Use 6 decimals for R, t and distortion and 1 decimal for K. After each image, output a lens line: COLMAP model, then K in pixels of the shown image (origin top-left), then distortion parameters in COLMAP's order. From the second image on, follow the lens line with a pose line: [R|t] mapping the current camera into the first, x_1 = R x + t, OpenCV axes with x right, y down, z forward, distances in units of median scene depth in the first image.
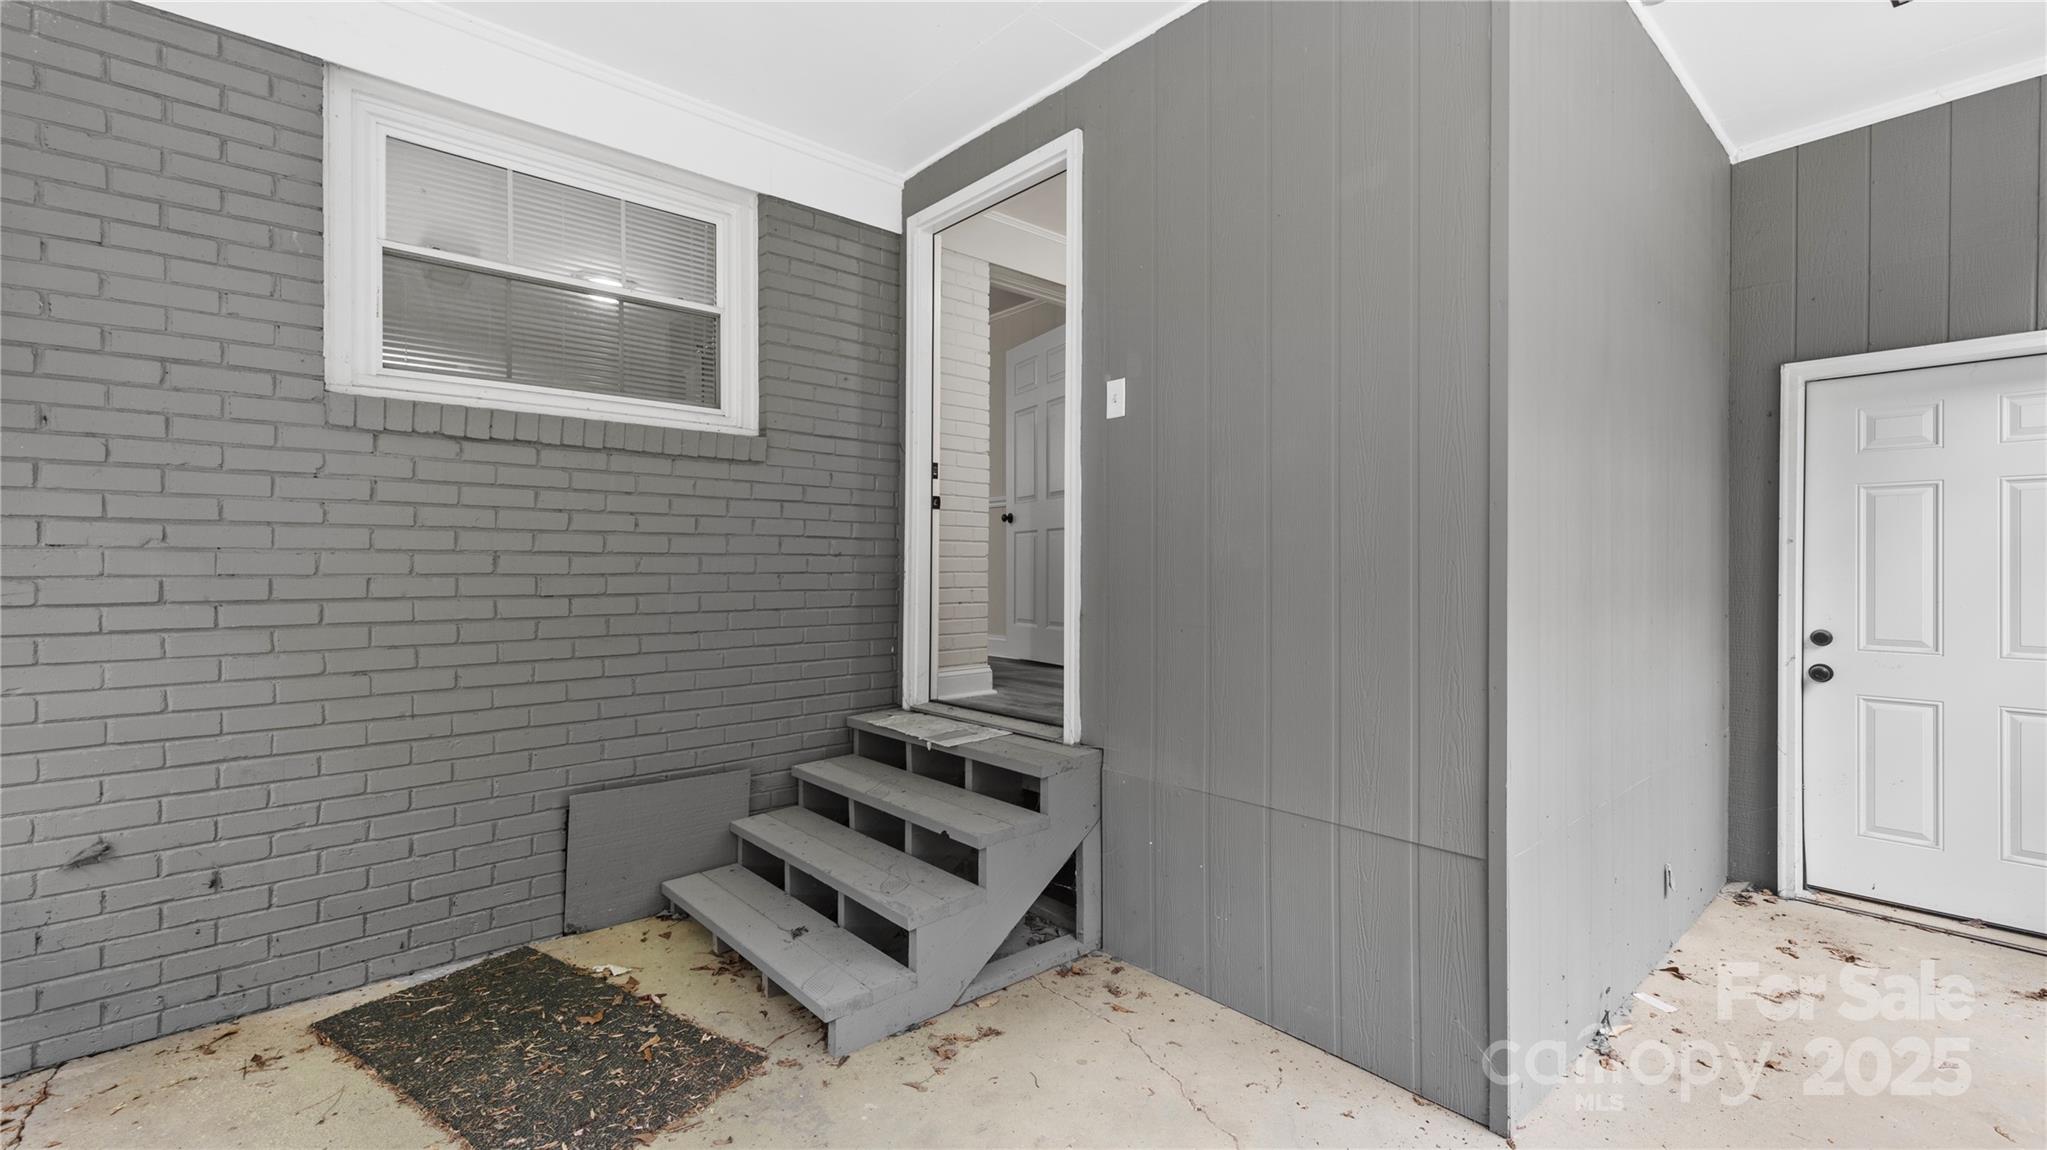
lens RADIAL K [[853.6, 0, 1009.5], [0, 853.6, 571.6], [0, 0, 1]] dist [0.001639, 0.000002]
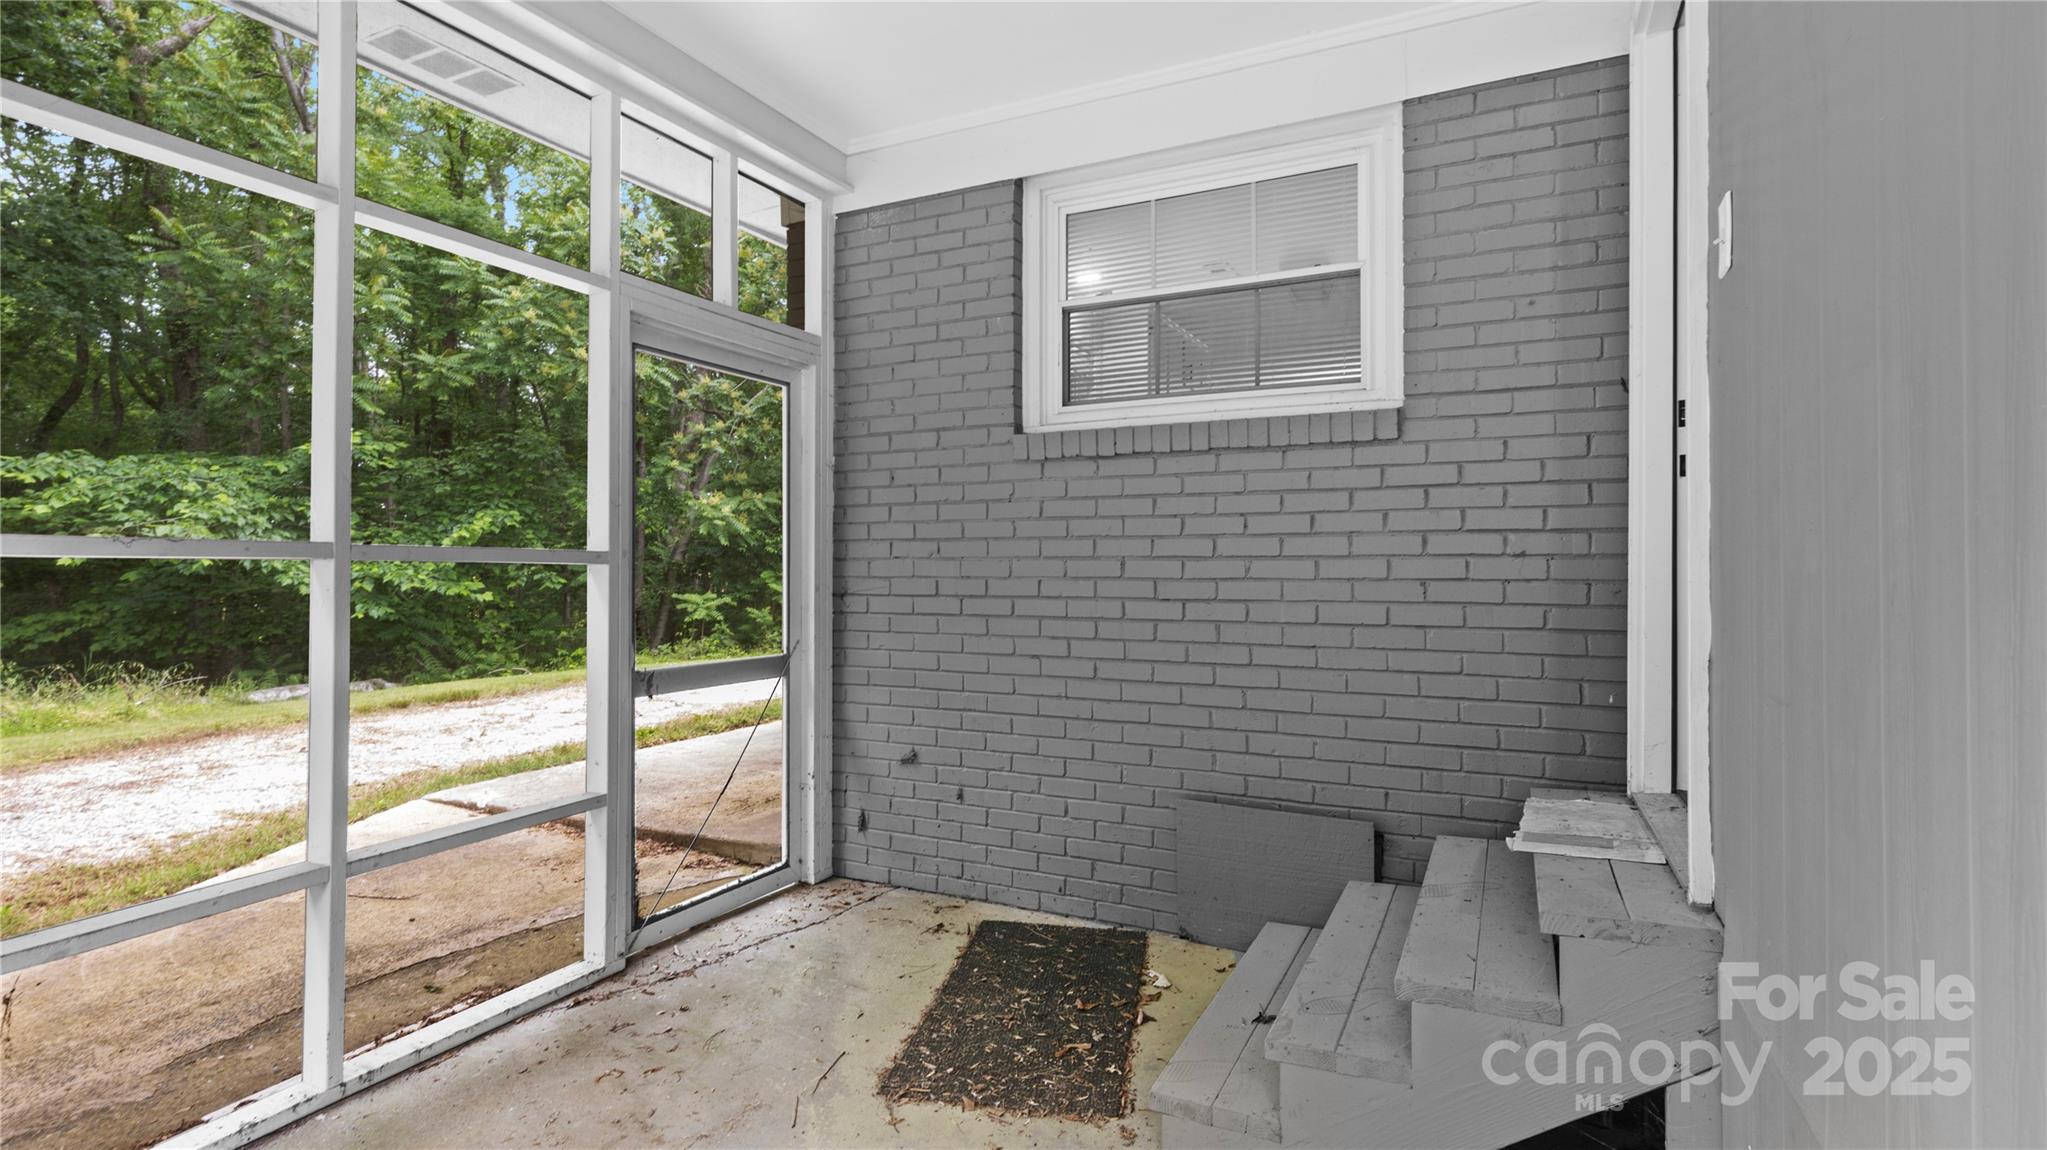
lens RADIAL K [[977.2, 0, 1017.4], [0, 977.2, 566.4], [0, 0, 1]] dist [0.008451, -0.003511]
pose [[0.383132, -0.006472, -0.923671, 0.495074], [-0.008733, 0.999905, -0.010628, 0.002767], [0.923652, 0.012139, 0.383039, 0.393313]]
